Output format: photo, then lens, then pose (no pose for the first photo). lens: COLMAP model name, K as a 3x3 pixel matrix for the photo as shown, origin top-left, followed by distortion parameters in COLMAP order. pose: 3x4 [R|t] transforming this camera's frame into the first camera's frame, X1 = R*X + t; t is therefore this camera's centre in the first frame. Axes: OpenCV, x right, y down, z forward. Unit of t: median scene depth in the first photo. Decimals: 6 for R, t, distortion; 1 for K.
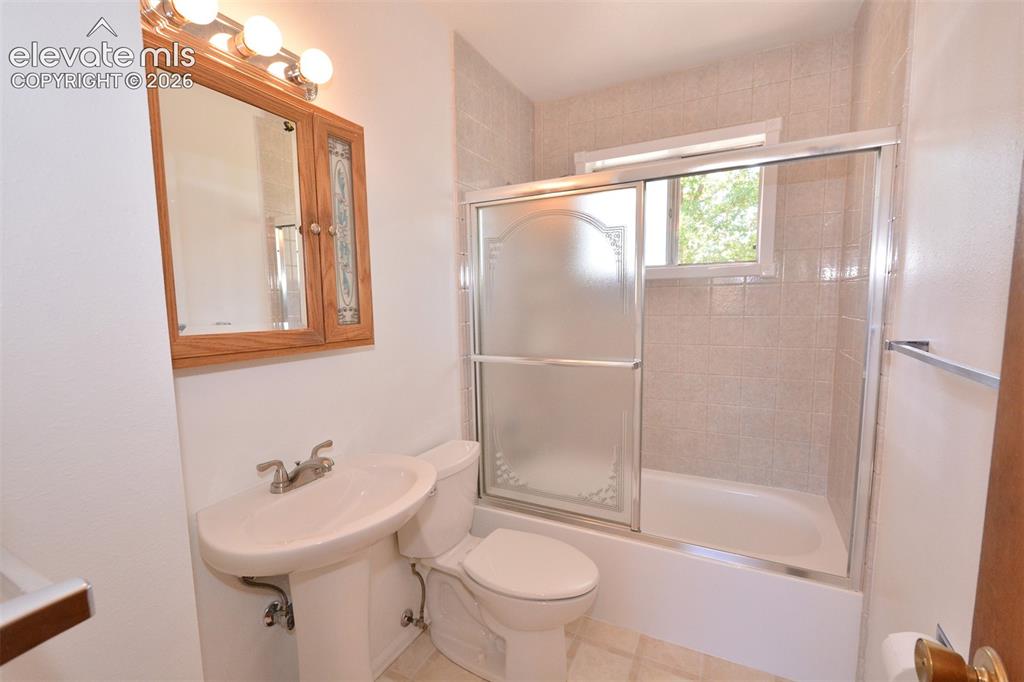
lens RADIAL K [[446.5, 0, 512.7], [0, 446.5, 343.8], [0, 0, 1]] dist [0.000784, -0.002716]
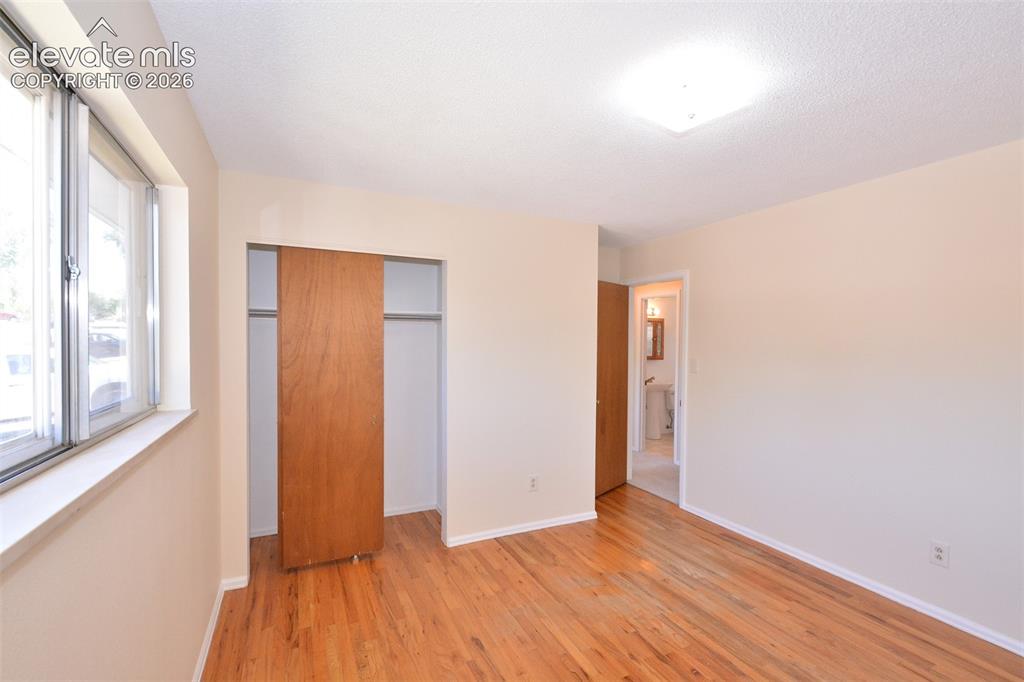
lens RADIAL K [[446.5, 0, 512.4], [0, 446.5, 345.9], [0, 0, 1]] dist [0.000784, -0.002716]
pose [[0.804686, 0.032505, -0.592810, 1.424422], [-0.087718, 0.994051, -0.064563, 0.346282], [0.587185, 0.103953, 0.802750, -4.459486]]
